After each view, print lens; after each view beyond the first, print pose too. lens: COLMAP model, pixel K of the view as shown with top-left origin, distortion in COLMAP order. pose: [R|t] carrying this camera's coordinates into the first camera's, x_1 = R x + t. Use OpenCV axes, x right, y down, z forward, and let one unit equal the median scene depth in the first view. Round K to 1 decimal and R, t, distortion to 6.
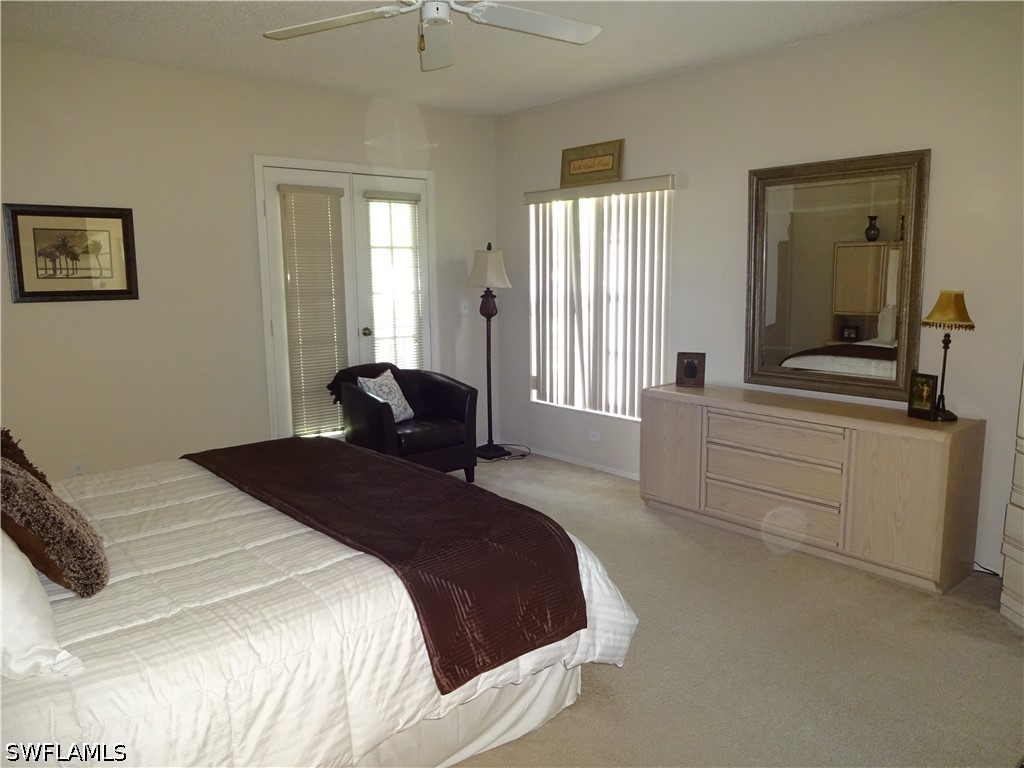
lens RADIAL K [[765.8, 0, 516.5], [0, 765.8, 383.8], [0, 0, 1]] dist [0.004025, -0.001025]
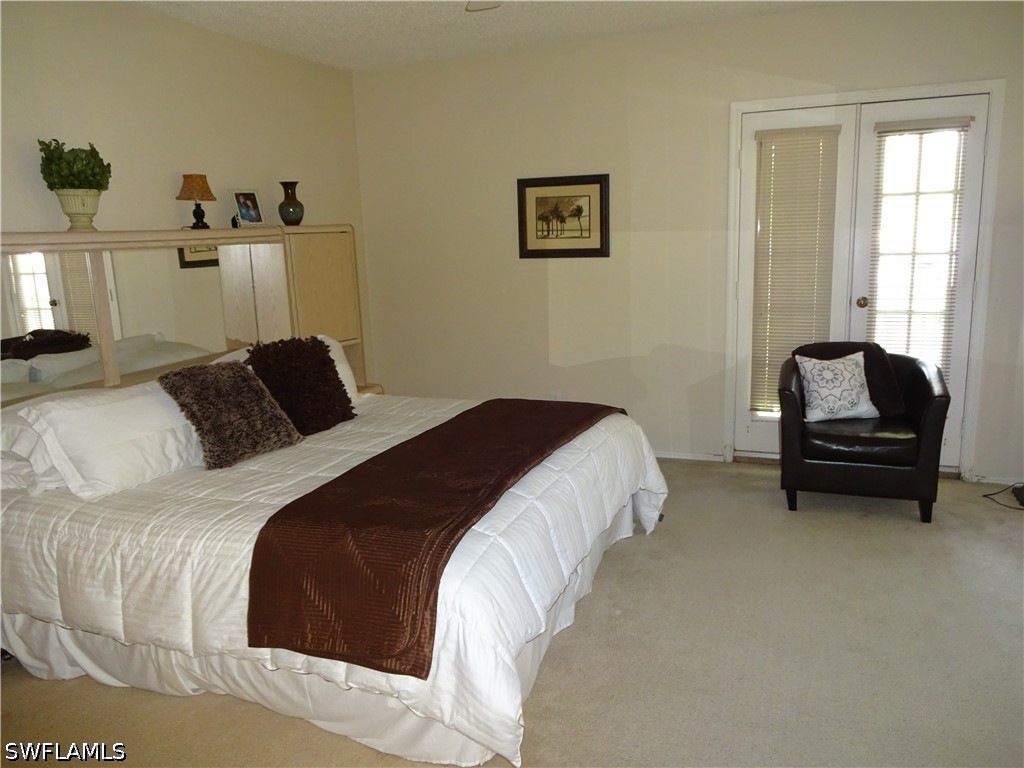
lens RADIAL K [[779.9, 0, 511.5], [0, 779.9, 372.3], [0, 0, 1]] dist [0.002530, 0.001585]
pose [[0.462057, 0.155974, -0.873027, 0.448612], [-0.105210, 0.987102, 0.120671, -0.068693], [0.880588, 0.036094, 0.472507, 0.363157]]
